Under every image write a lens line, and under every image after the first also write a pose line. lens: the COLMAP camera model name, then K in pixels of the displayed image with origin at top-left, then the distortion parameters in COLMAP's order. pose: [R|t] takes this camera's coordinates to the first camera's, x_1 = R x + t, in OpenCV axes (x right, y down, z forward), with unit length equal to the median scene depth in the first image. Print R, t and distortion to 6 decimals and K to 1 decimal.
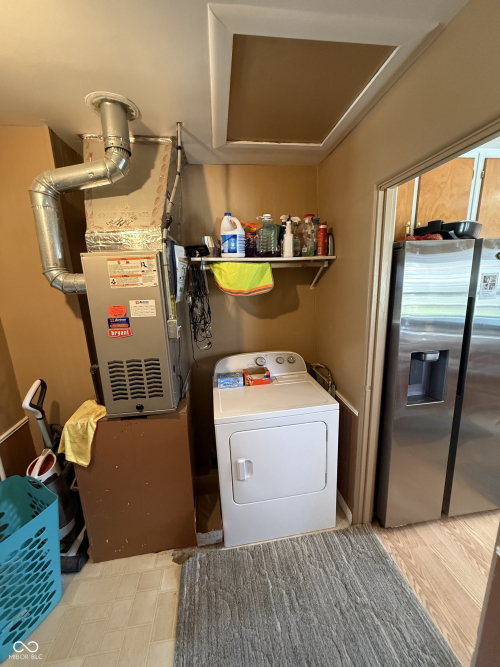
lens RADIAL K [[266.2, 0, 250.5], [0, 266.2, 332.6], [0, 0, 1]] dist [-0.001592, 0.000844]
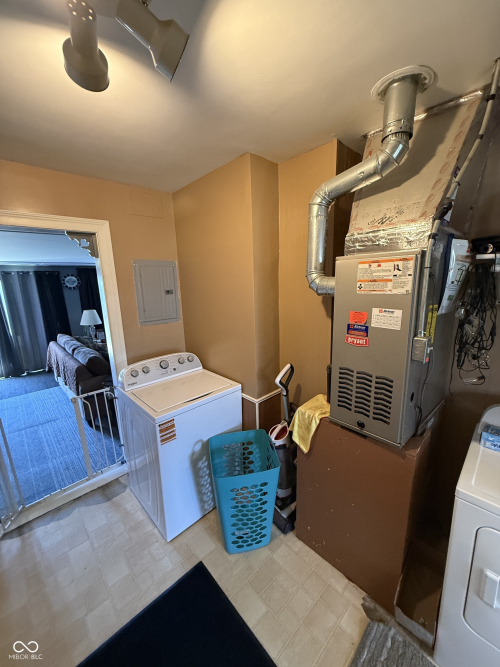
lens RADIAL K [[266.2, 0, 249.9], [0, 266.2, 332.5], [0, 0, 1]] dist [-0.001592, 0.000844]
pose [[0.587758, 0.181651, -0.788380, 0.020837], [-0.170358, 0.980408, 0.098889, -0.052784], [0.790897, 0.076184, 0.607188, 0.124569]]
